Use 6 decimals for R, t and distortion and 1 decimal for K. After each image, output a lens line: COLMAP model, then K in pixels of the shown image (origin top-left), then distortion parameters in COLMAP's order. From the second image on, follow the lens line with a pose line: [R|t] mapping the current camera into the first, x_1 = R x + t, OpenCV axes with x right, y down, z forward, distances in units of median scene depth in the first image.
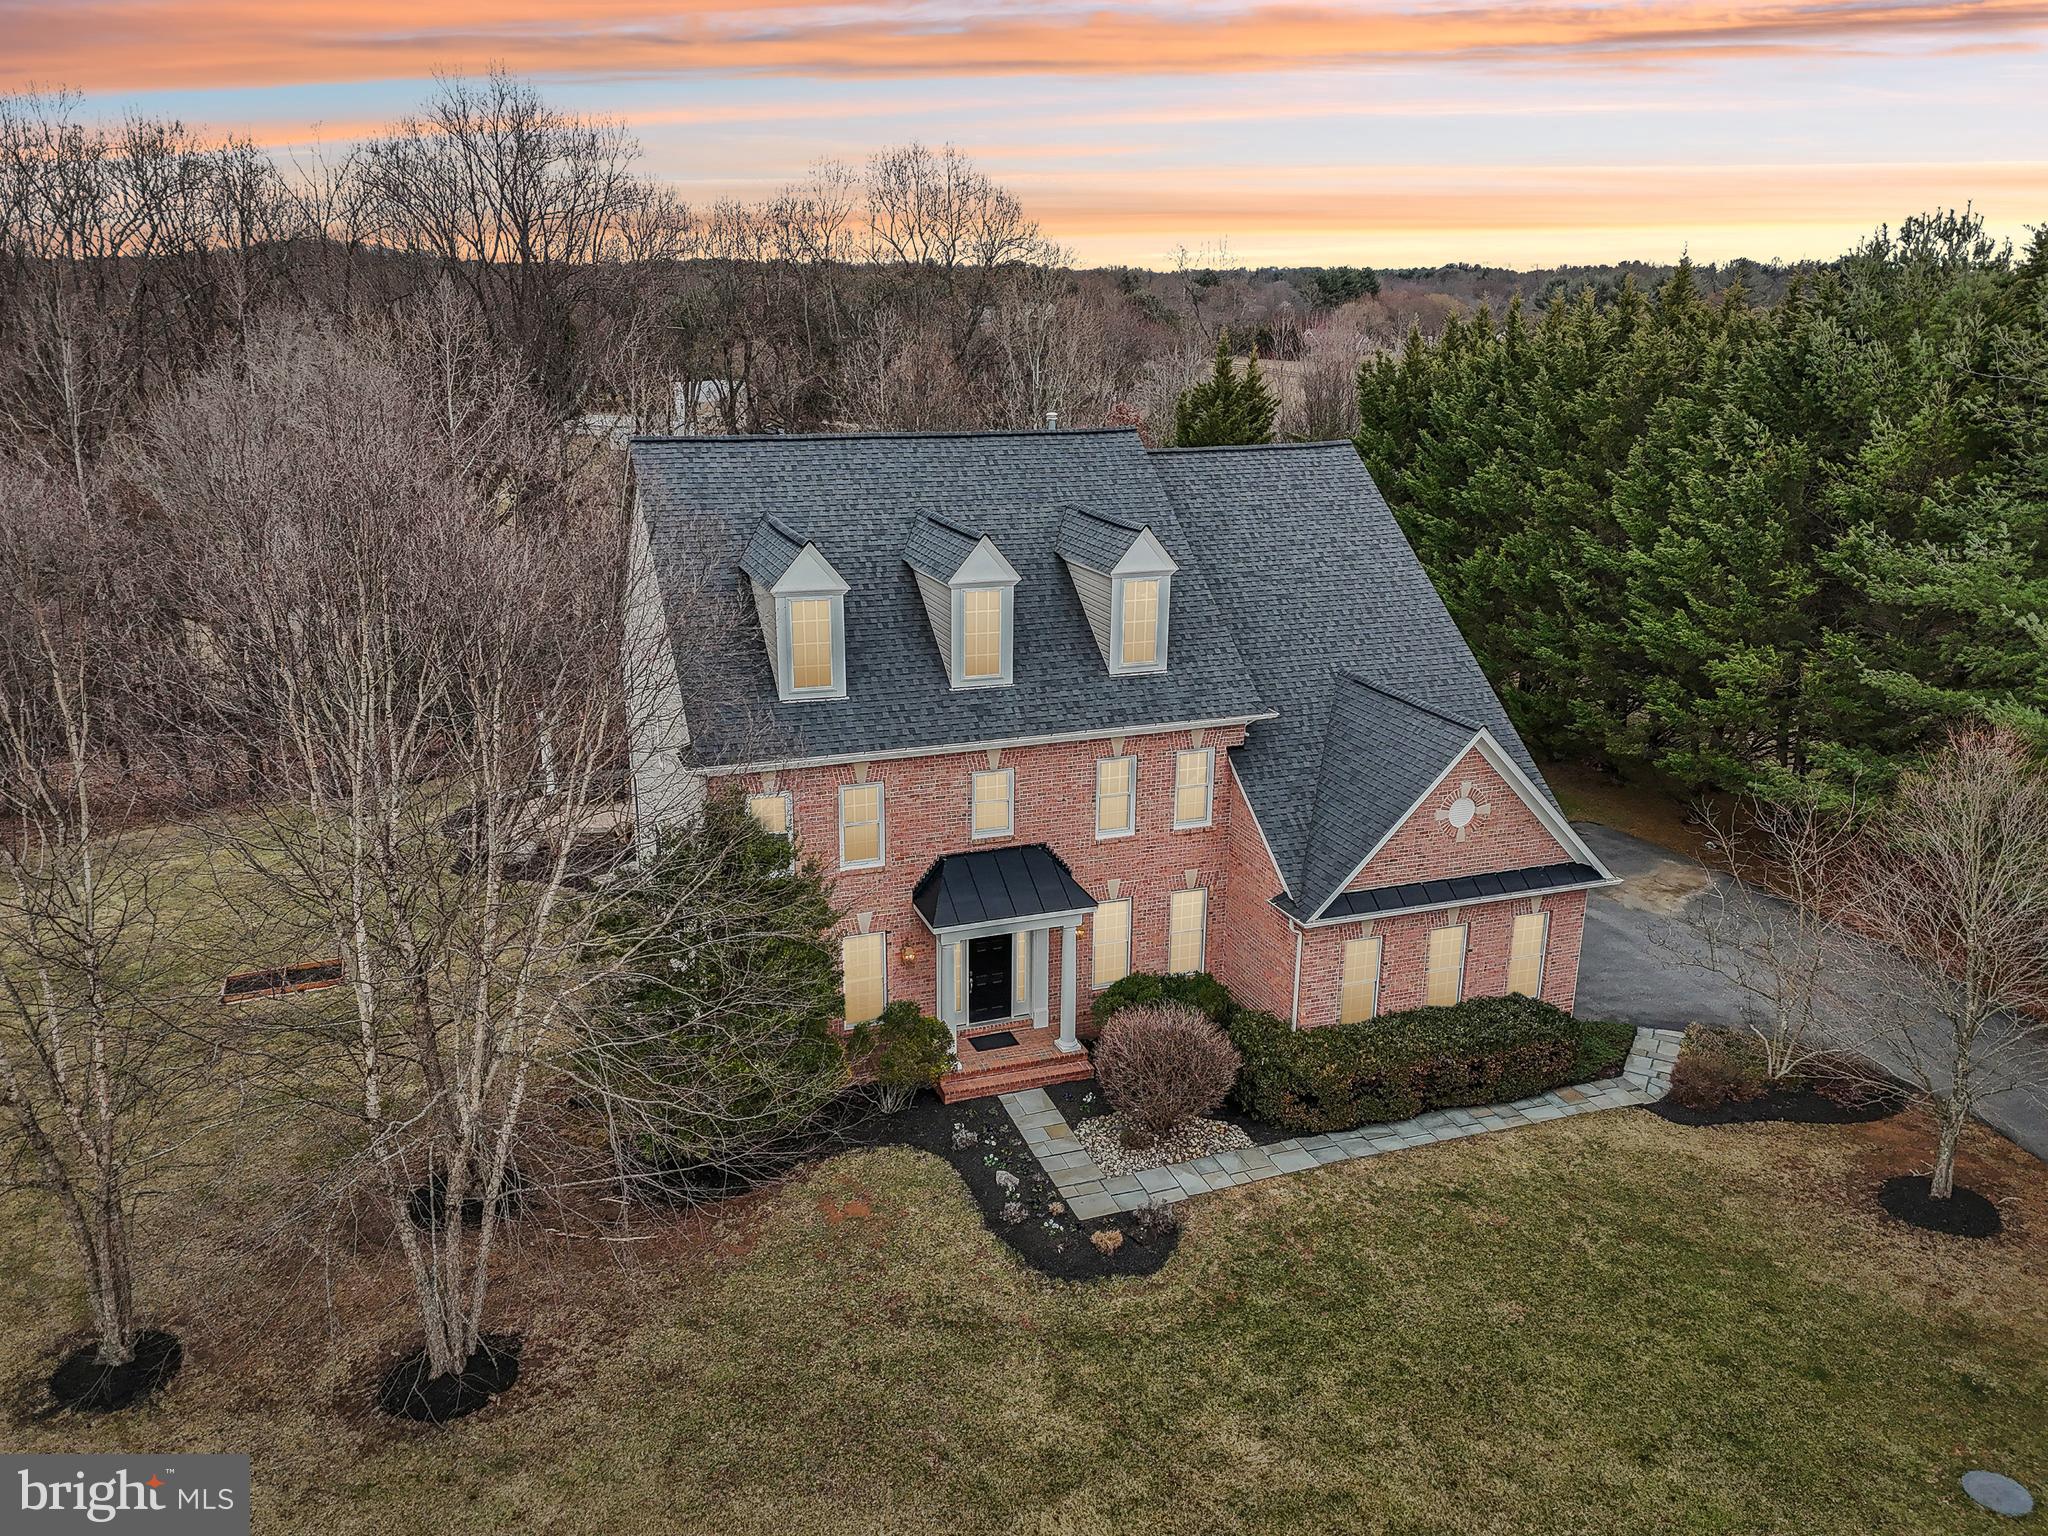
lens RADIAL K [[1546.2, 0, 1035.7], [0, 1546.2, 760.9], [0, 0, 1]] dist [0.076938, -0.080674]
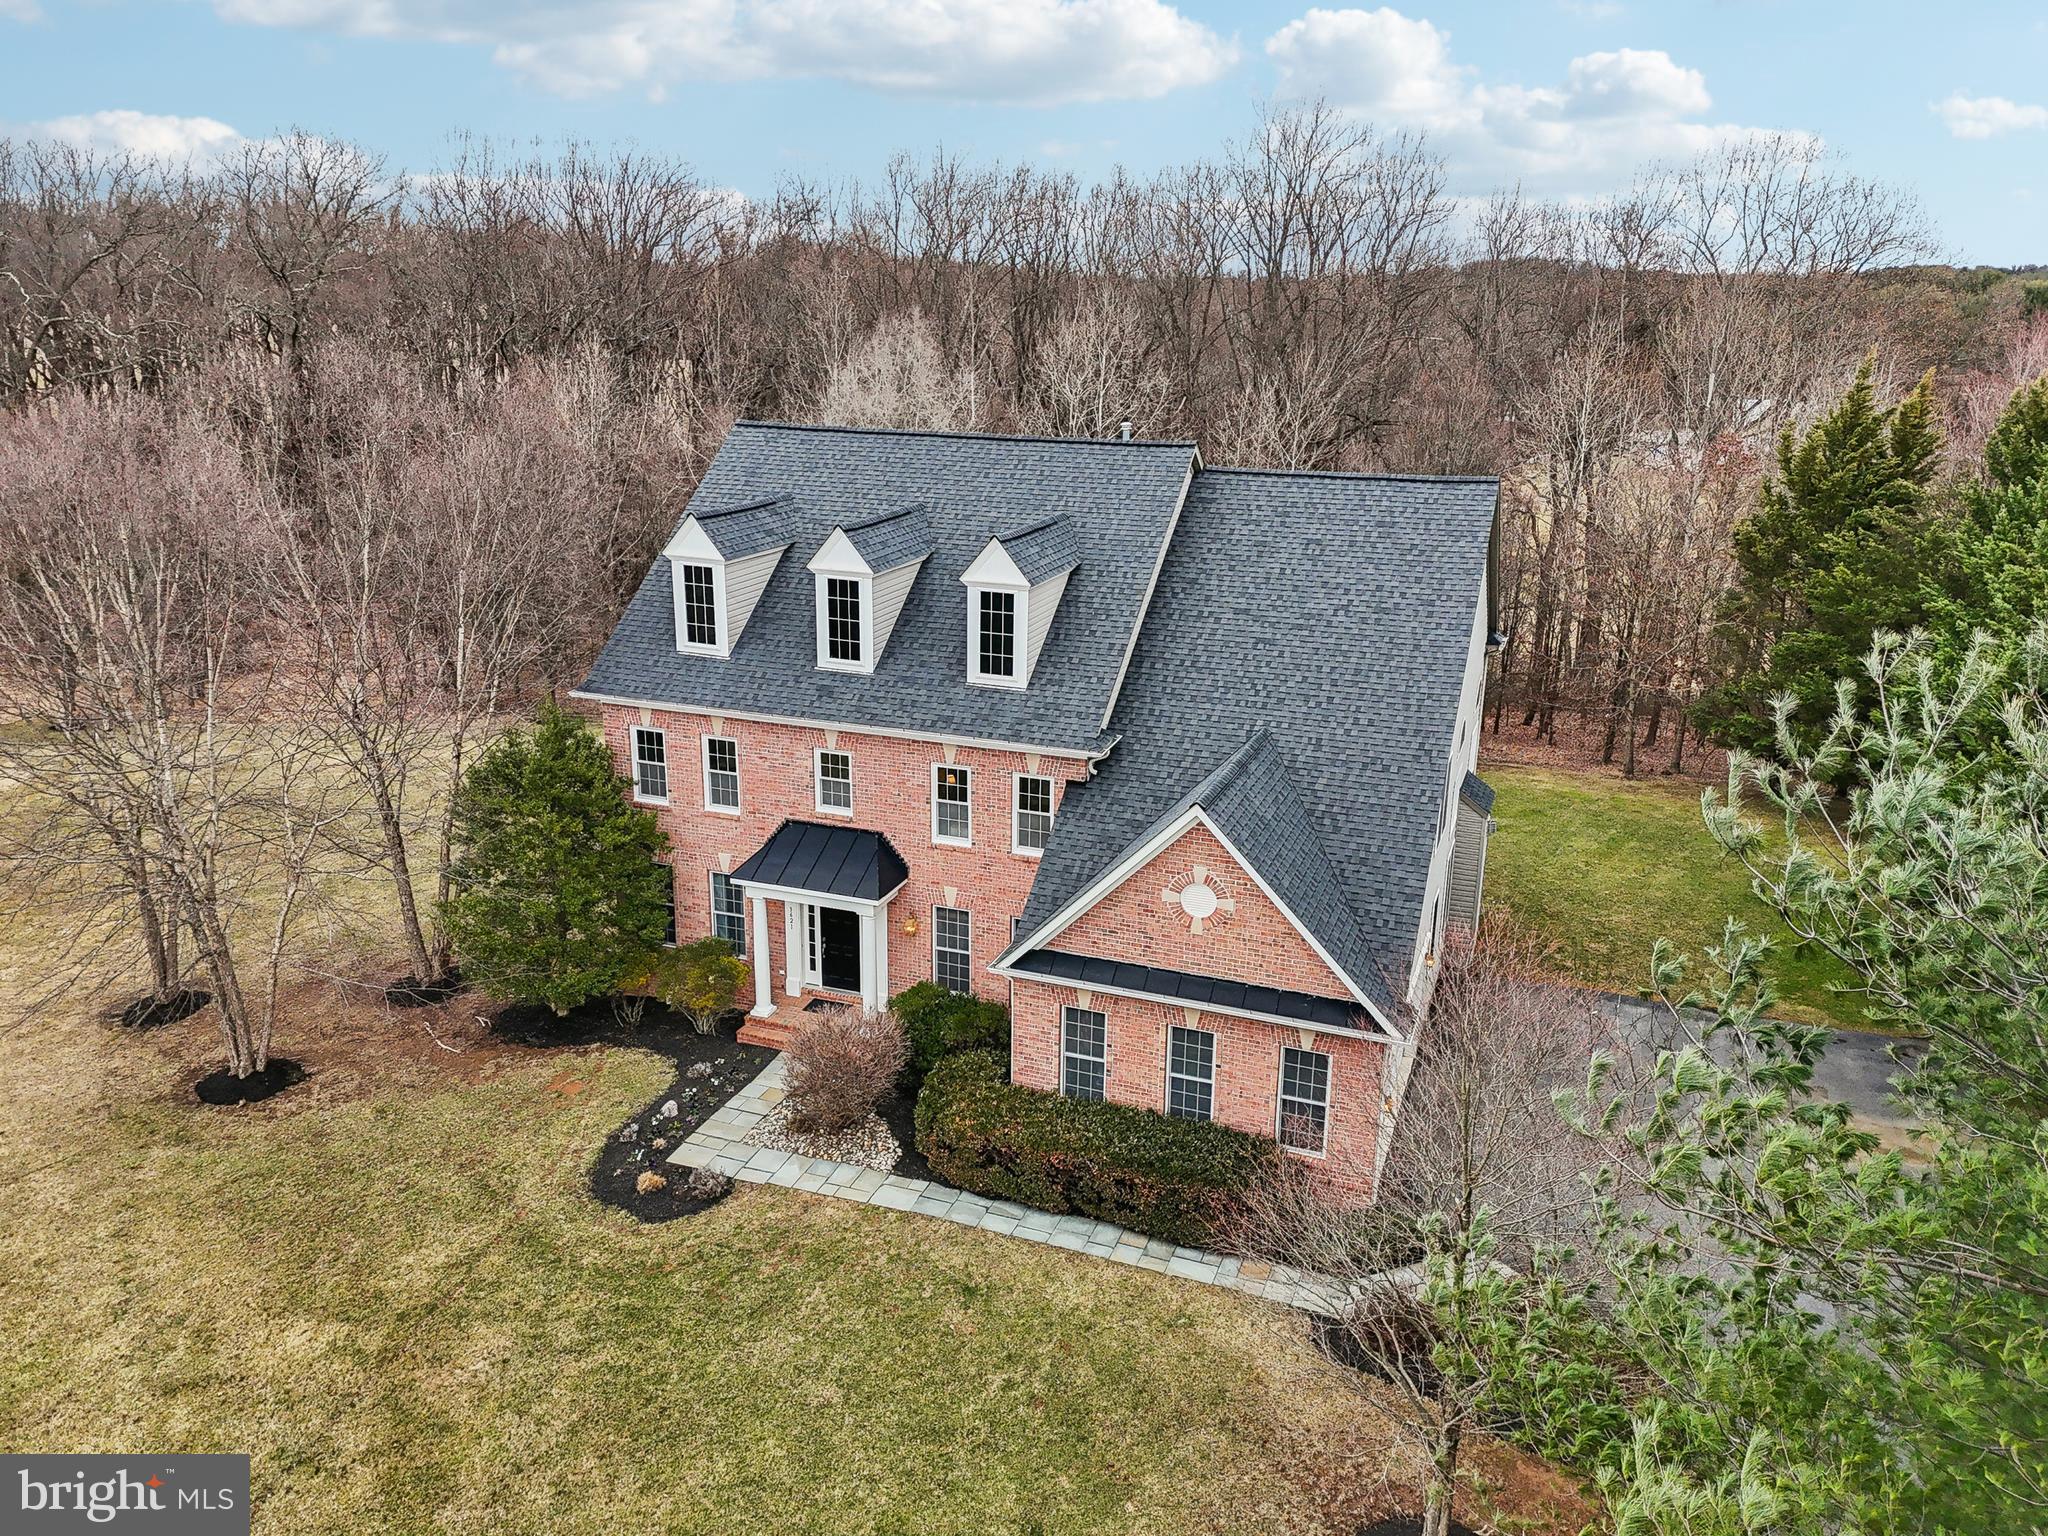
lens RADIAL K [[1546.2, 0, 1022.0], [0, 1546.2, 762.3], [0, 0, 1]] dist [0.076938, -0.080674]
pose [[0.748751, 0.191371, -0.634625, 0.740282], [-0.196179, 0.978503, 0.063609, -0.078322], [0.633155, 0.076873, 0.770198, 0.273152]]
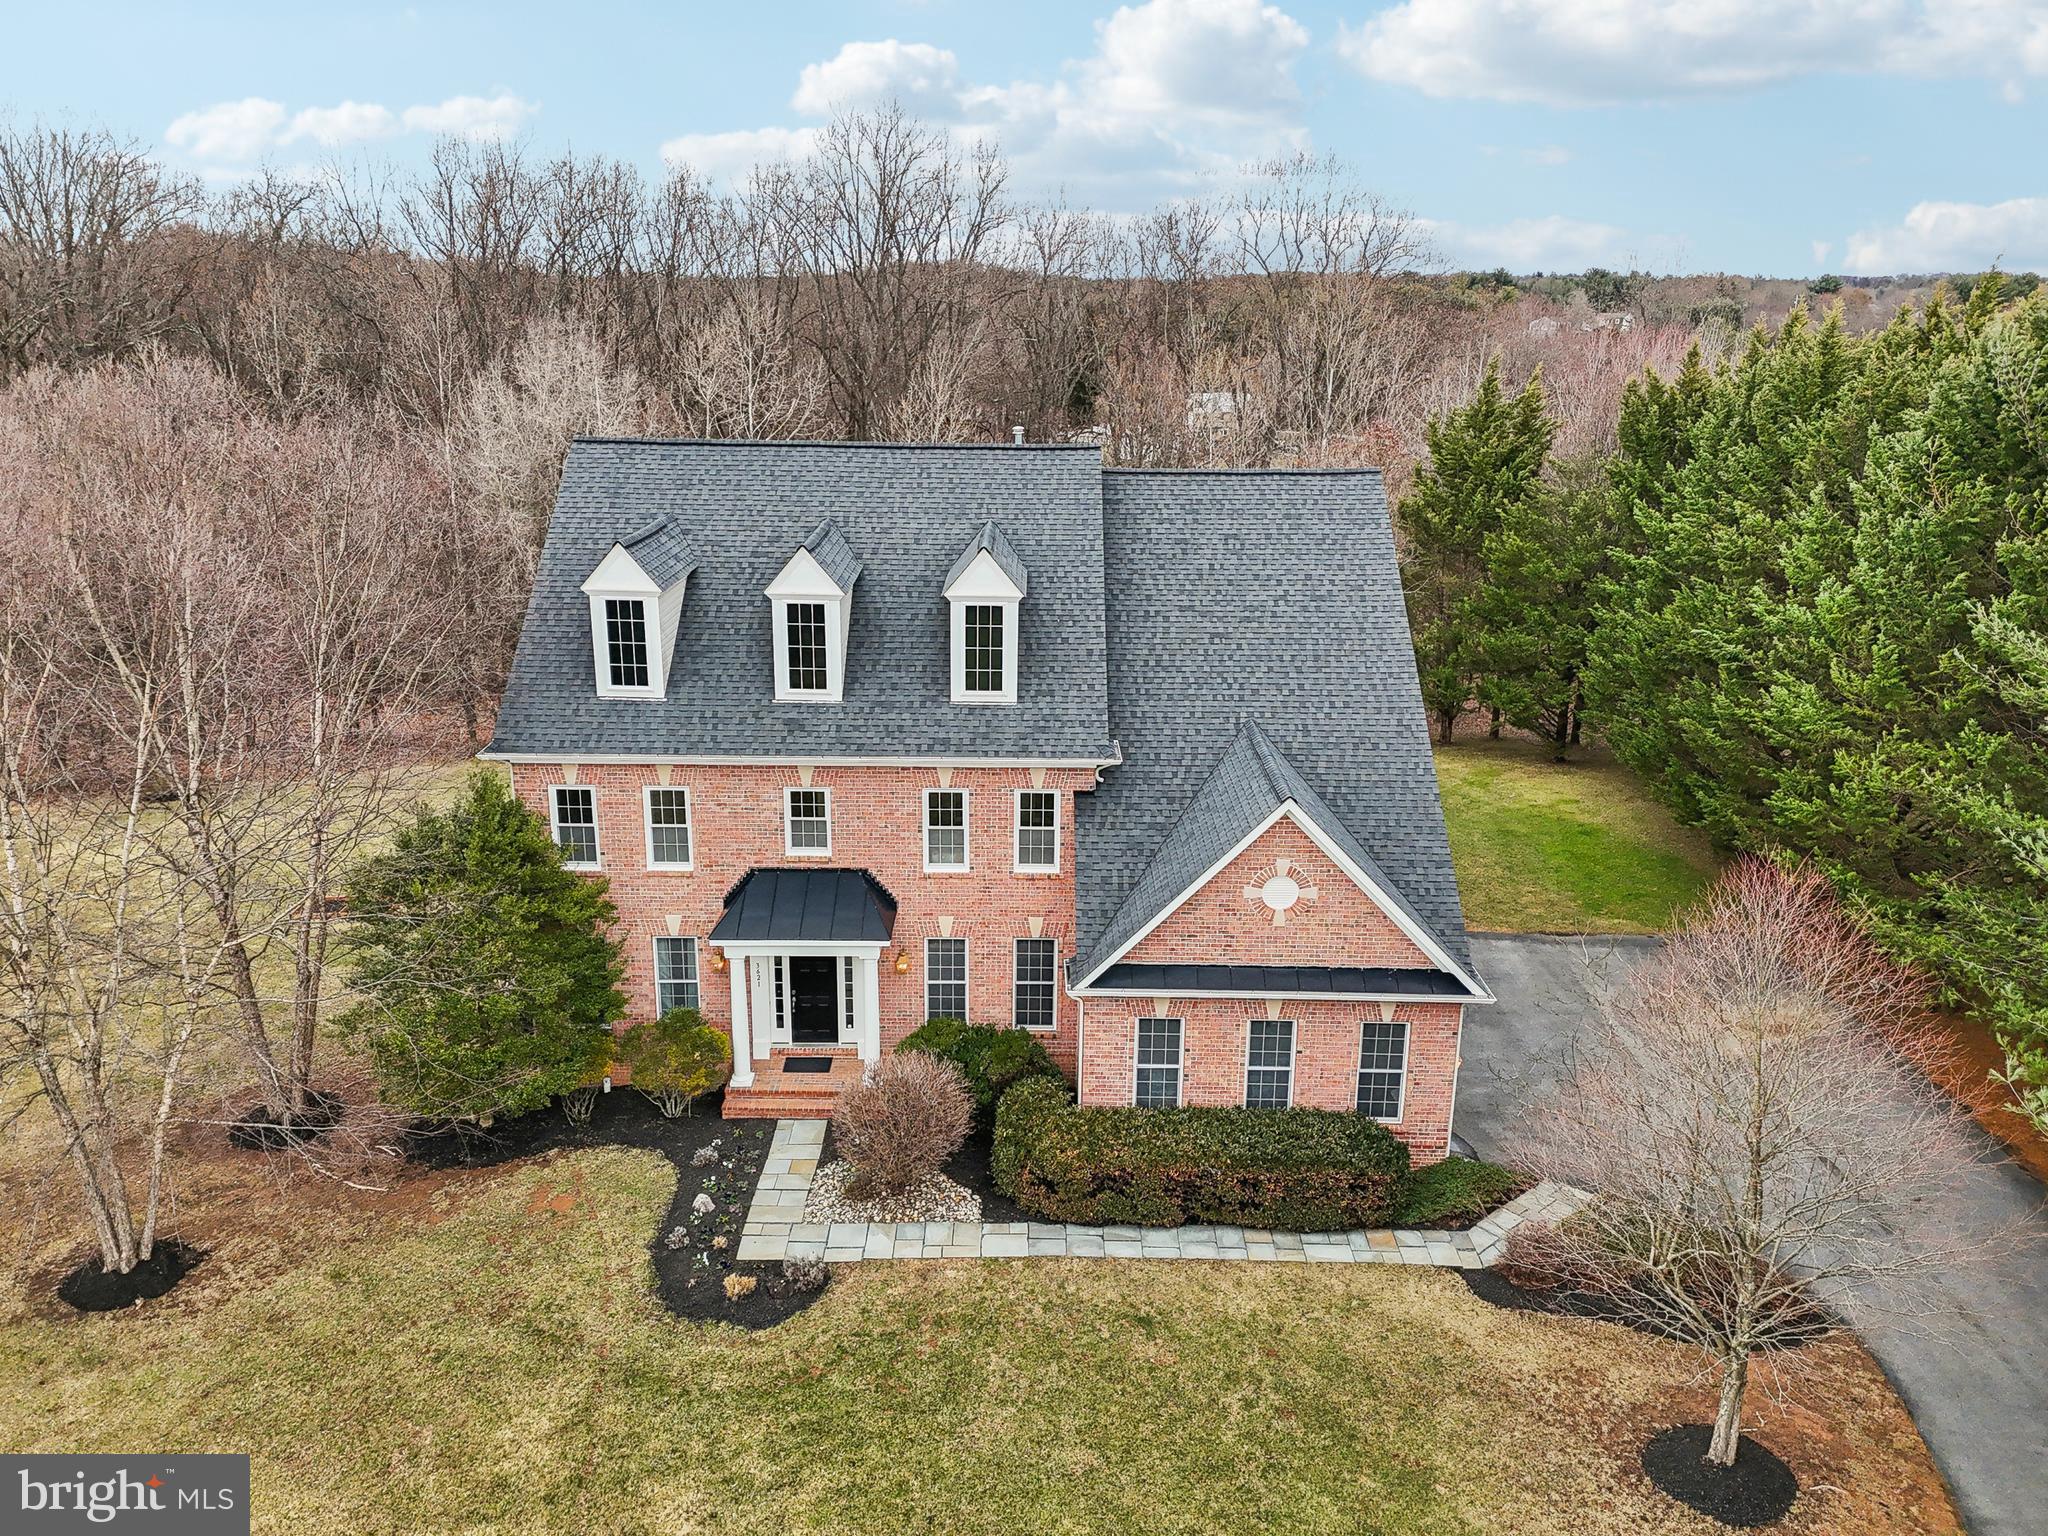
lens RADIAL K [[1546.2, 0, 1034.9], [0, 1546.2, 762.3], [0, 0, 1]] dist [0.076938, -0.080674]
pose [[0.934147, 0.101860, -0.342044, 0.441367], [-0.104176, 0.994491, 0.011646, -0.036357], [0.341346, 0.024753, 0.939612, 0.130924]]
